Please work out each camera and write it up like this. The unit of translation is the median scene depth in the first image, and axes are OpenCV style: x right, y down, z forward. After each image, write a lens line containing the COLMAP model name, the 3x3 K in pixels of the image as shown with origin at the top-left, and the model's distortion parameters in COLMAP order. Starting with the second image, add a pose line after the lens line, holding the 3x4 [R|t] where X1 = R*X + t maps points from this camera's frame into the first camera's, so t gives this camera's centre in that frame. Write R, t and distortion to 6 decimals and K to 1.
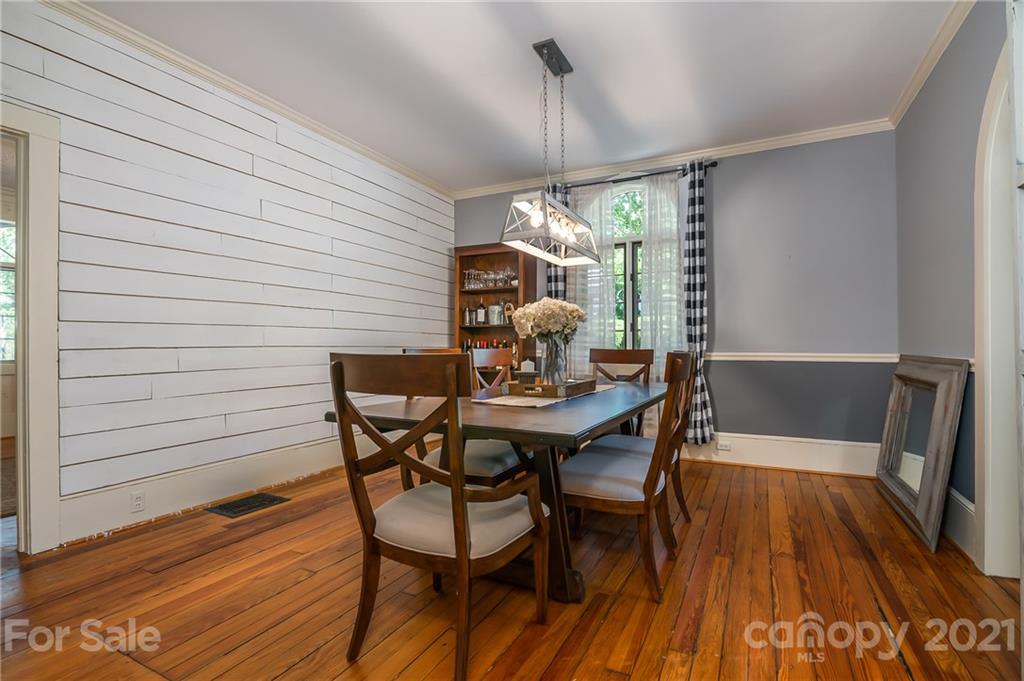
lens RADIAL K [[470.4, 0, 512.0], [0, 470.4, 340.5], [0, 0, 1]] dist [-0.012173, 0.000012]
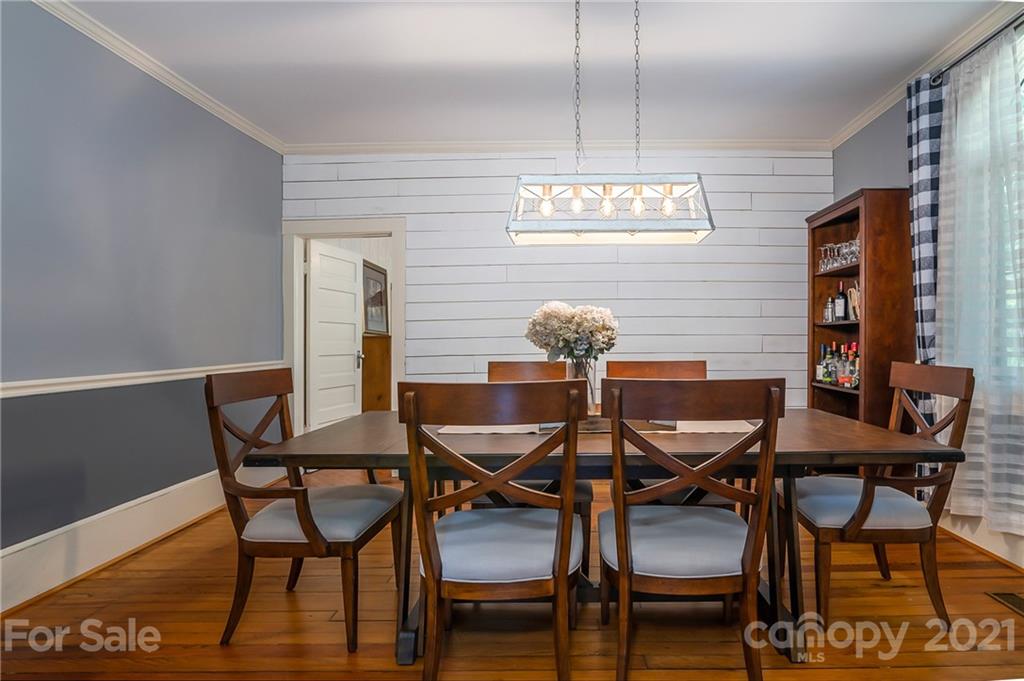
lens RADIAL K [[470.4, 0, 512.0], [0, 470.4, 340.5], [0, 0, 1]] dist [-0.012173, 0.000012]
pose [[0.472632, -0.008624, -0.881218, 0.335702], [0.016363, 0.999866, -0.001010, -0.012361], [0.881108, -0.013942, 0.472710, 0.256465]]
